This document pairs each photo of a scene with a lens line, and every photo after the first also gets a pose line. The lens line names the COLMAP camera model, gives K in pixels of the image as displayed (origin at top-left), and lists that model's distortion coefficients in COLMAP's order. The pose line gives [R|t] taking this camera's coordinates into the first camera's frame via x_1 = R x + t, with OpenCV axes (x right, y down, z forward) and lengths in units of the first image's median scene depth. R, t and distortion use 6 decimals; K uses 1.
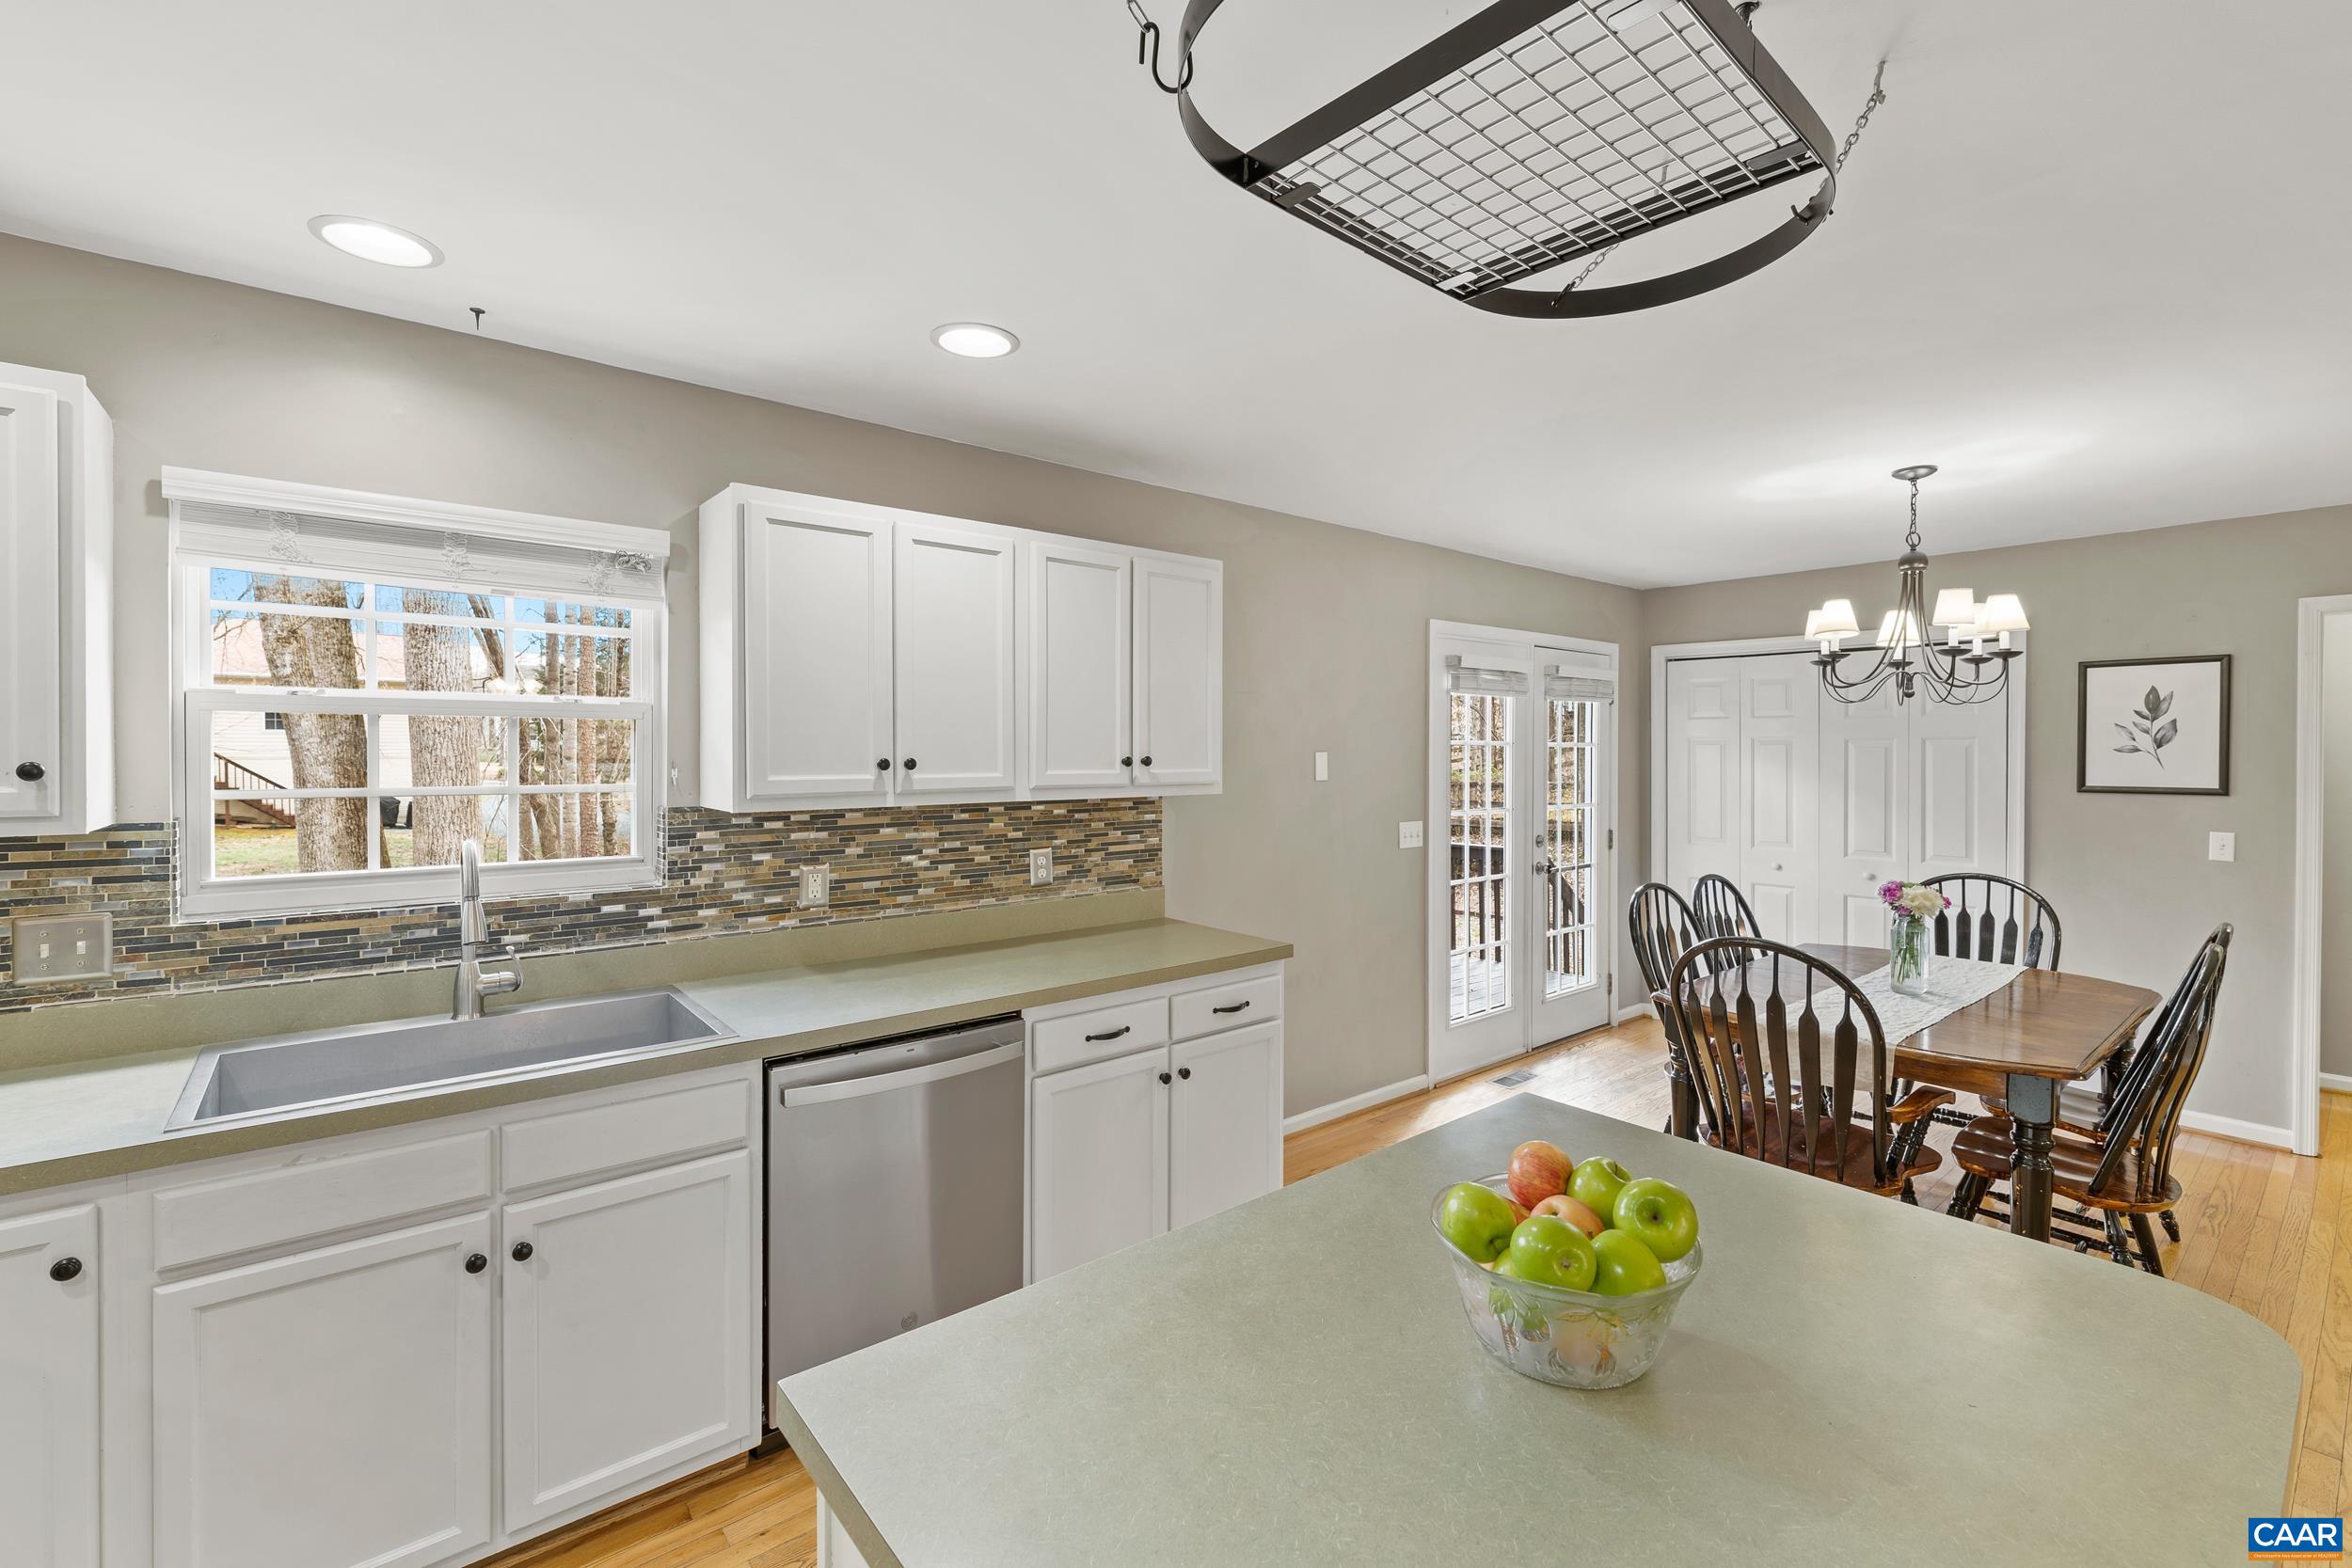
lens RADIAL K [[1024.1, 0, 1172.5], [0, 1024.1, 767.6], [0, 0, 1]] dist [0.003832, -0.002039]
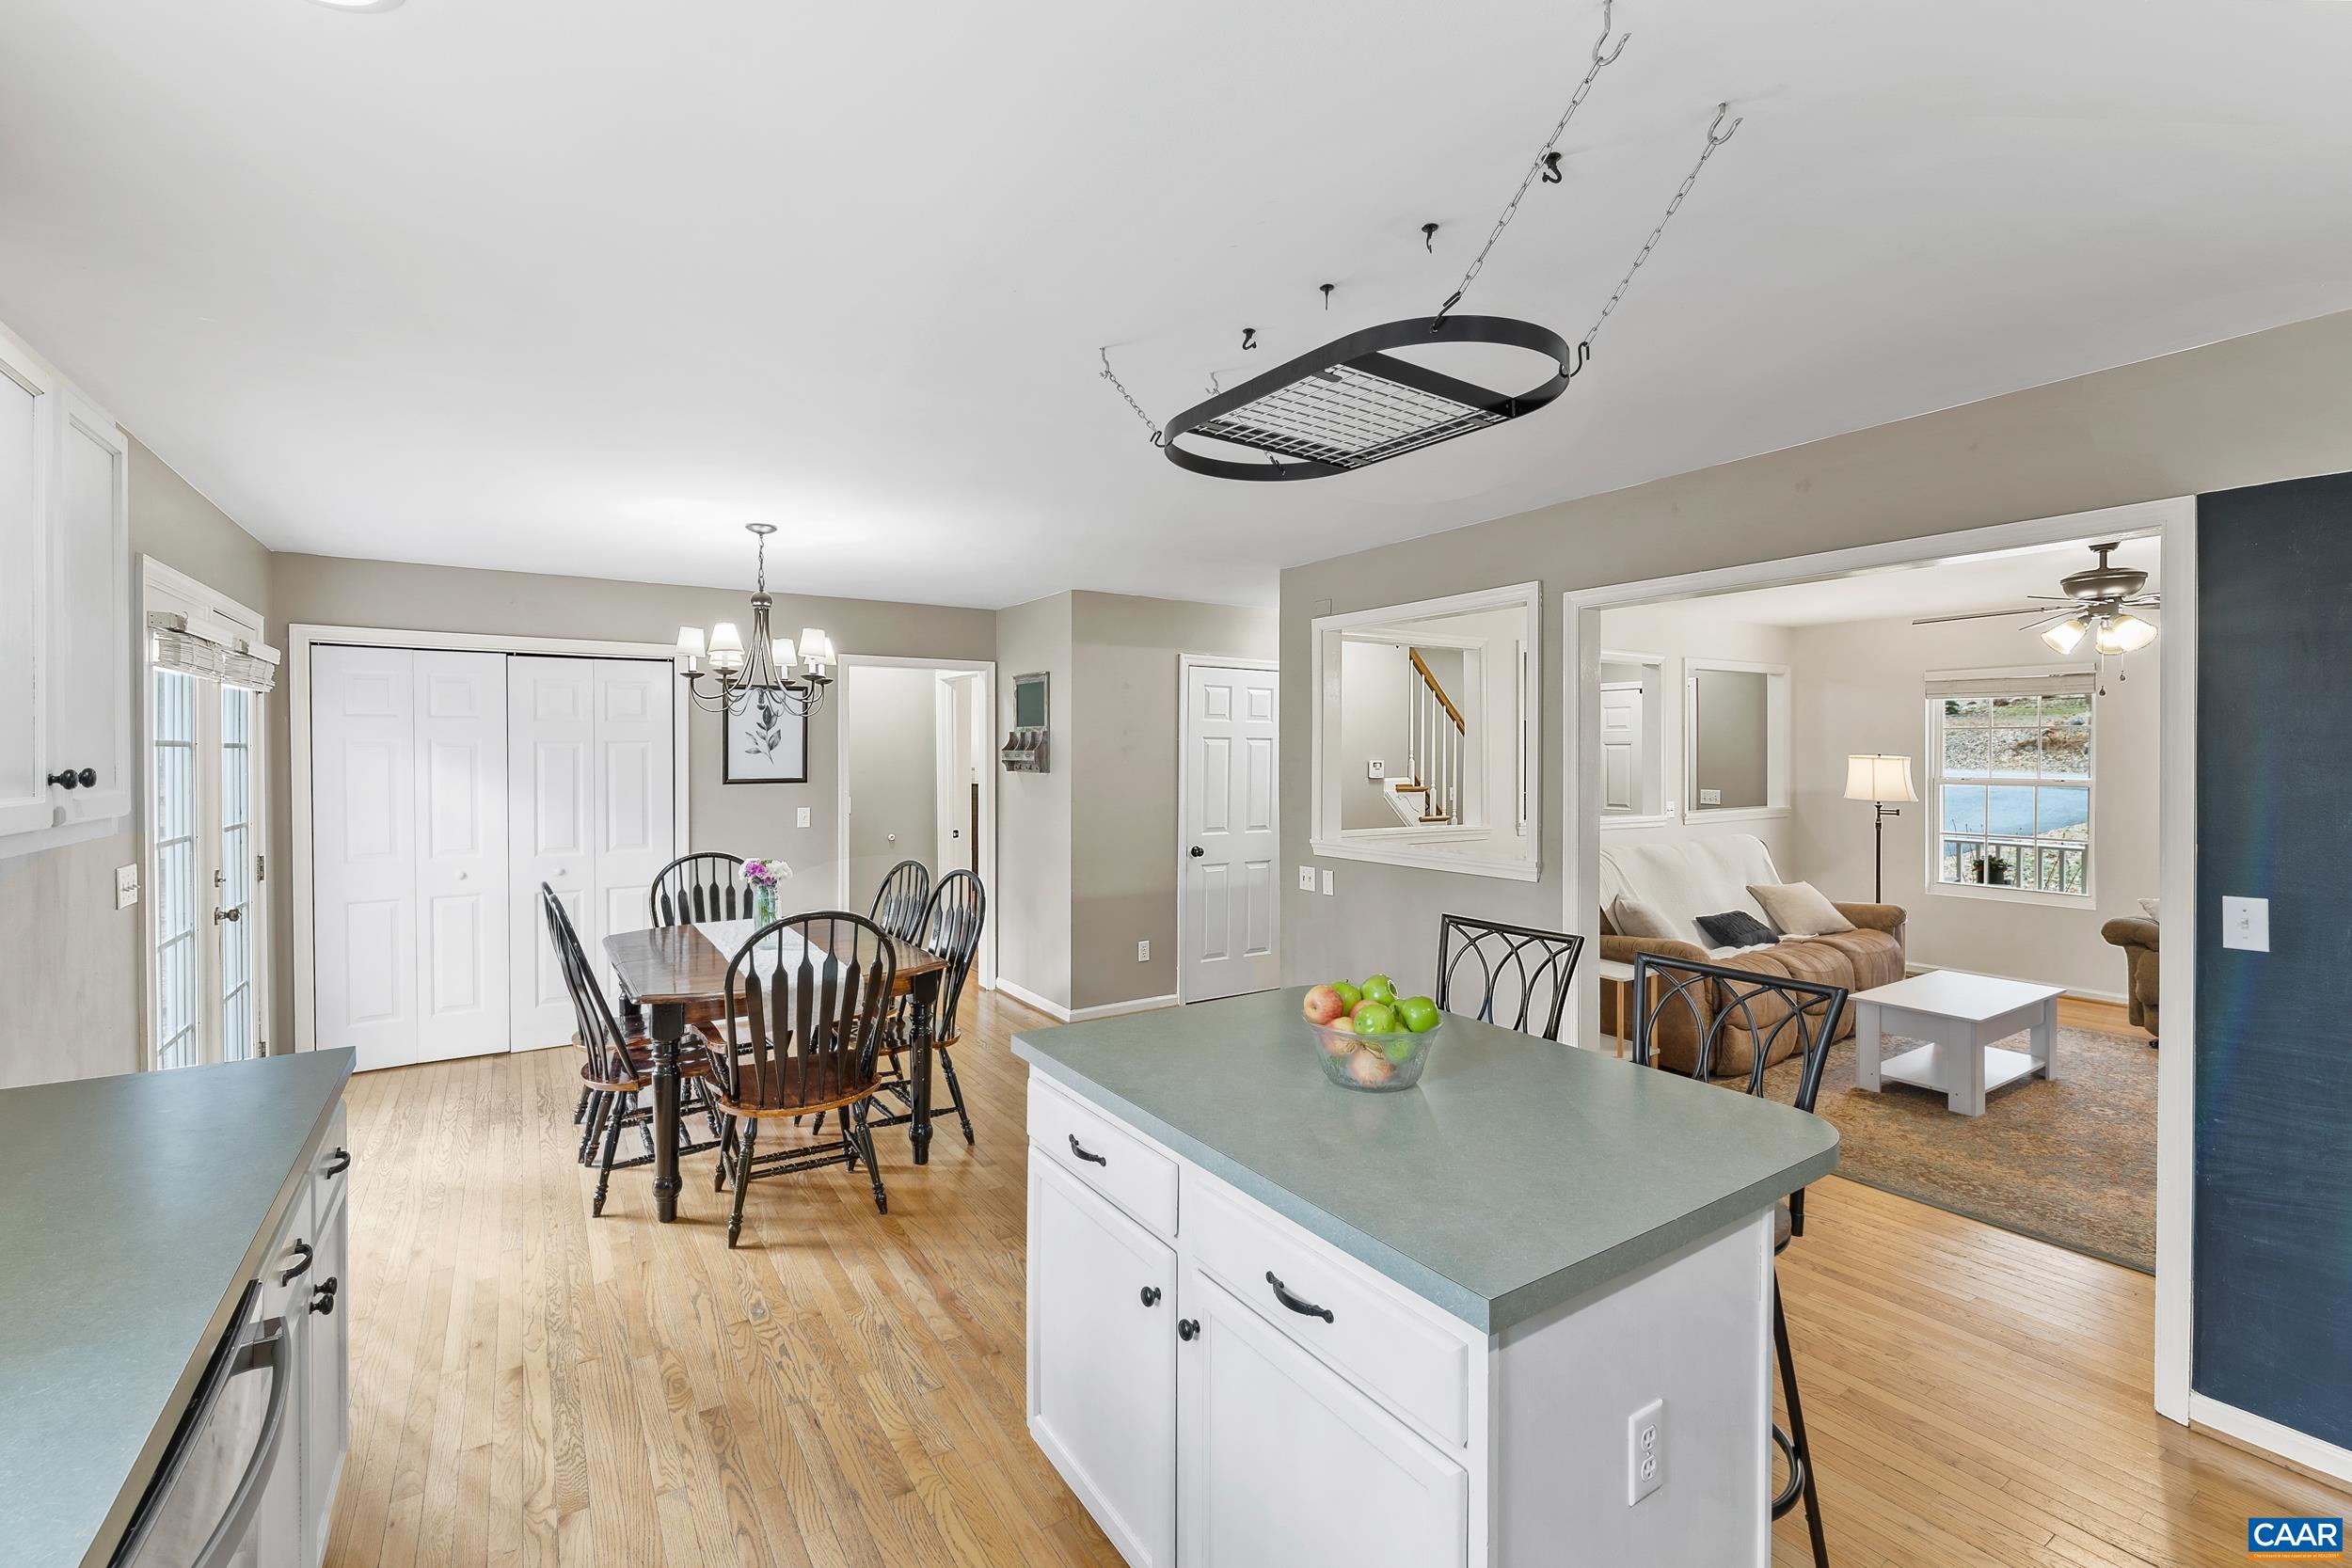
lens RADIAL K [[1024.1, 0, 1180.6], [0, 1024.1, 765.7], [0, 0, 1]] dist [0.003832, -0.002039]
pose [[0.099142, -0.015517, 0.994952, -0.452342], [0.020015, 0.999707, 0.013597, -0.007041], [-0.994872, 0.018566, 0.099423, 0.373367]]
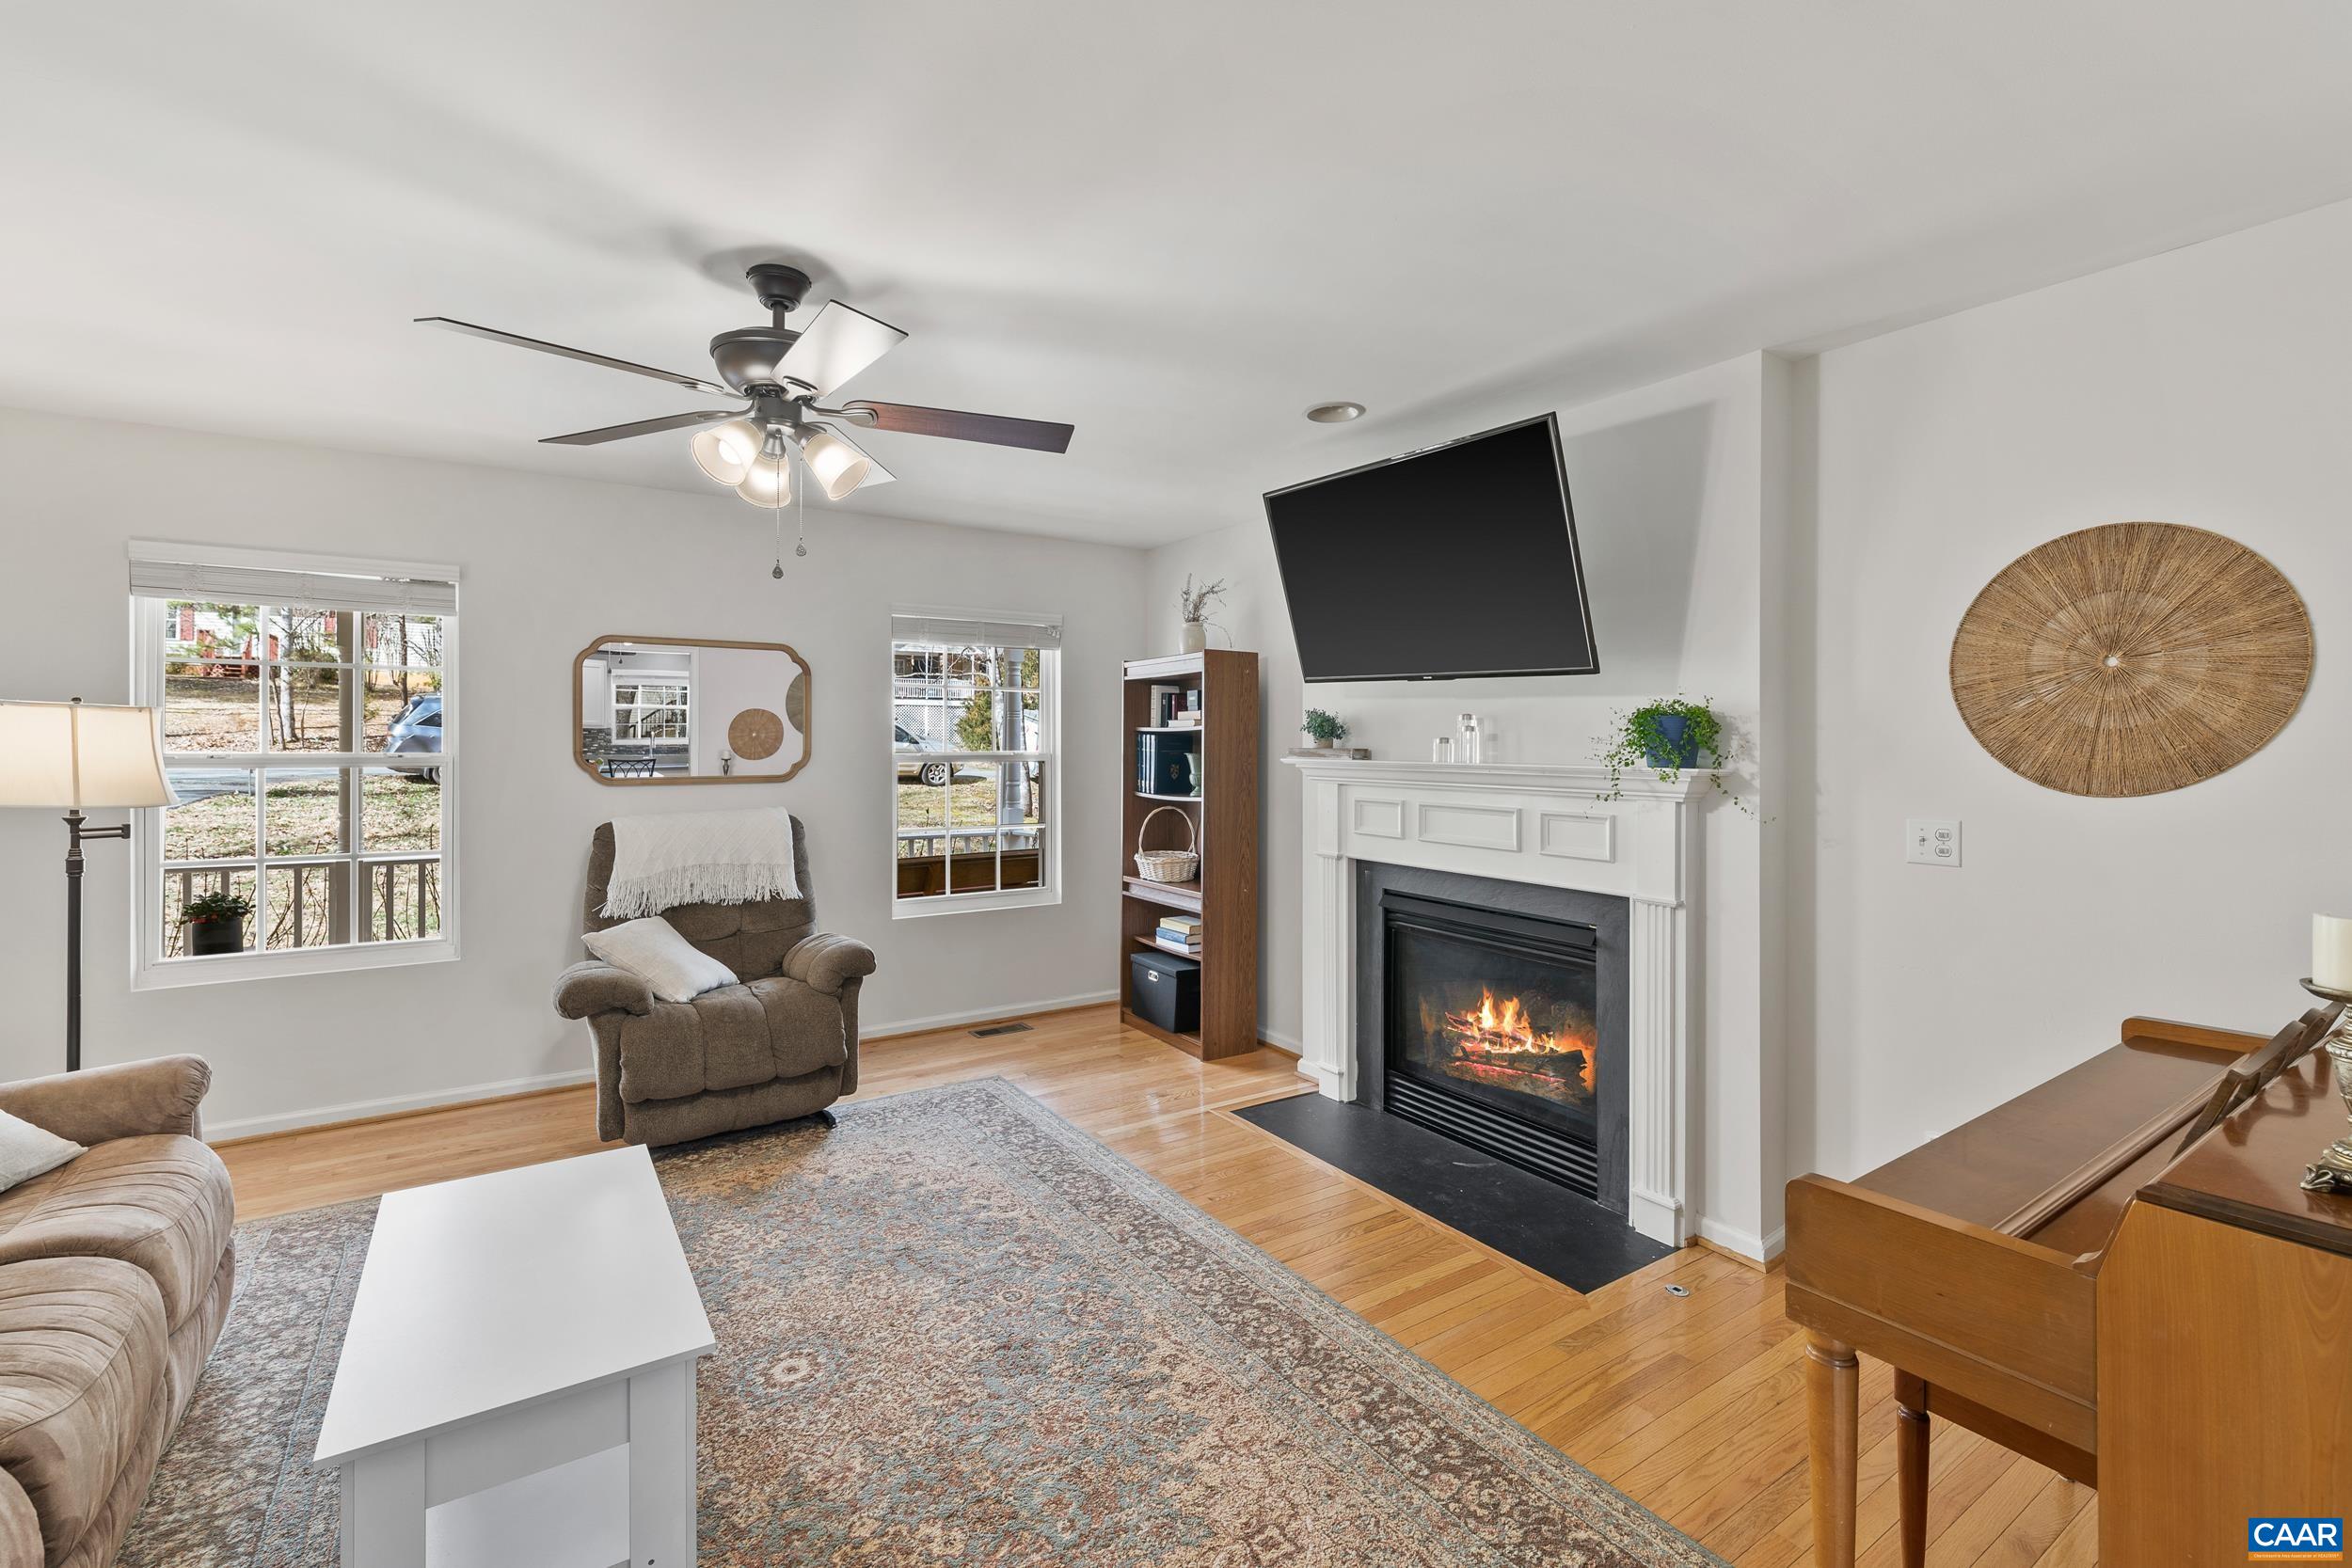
lens RADIAL K [[1024.1, 0, 1183.0], [0, 1024.1, 744.9], [0, 0, 1]] dist [0.003832, -0.002039]
pose [[-0.995397, -0.005098, 0.095701, 0.625246], [-0.003178, 0.999791, 0.020210, 0.041562], [-0.095784, 0.019812, -0.995205, -0.006290]]
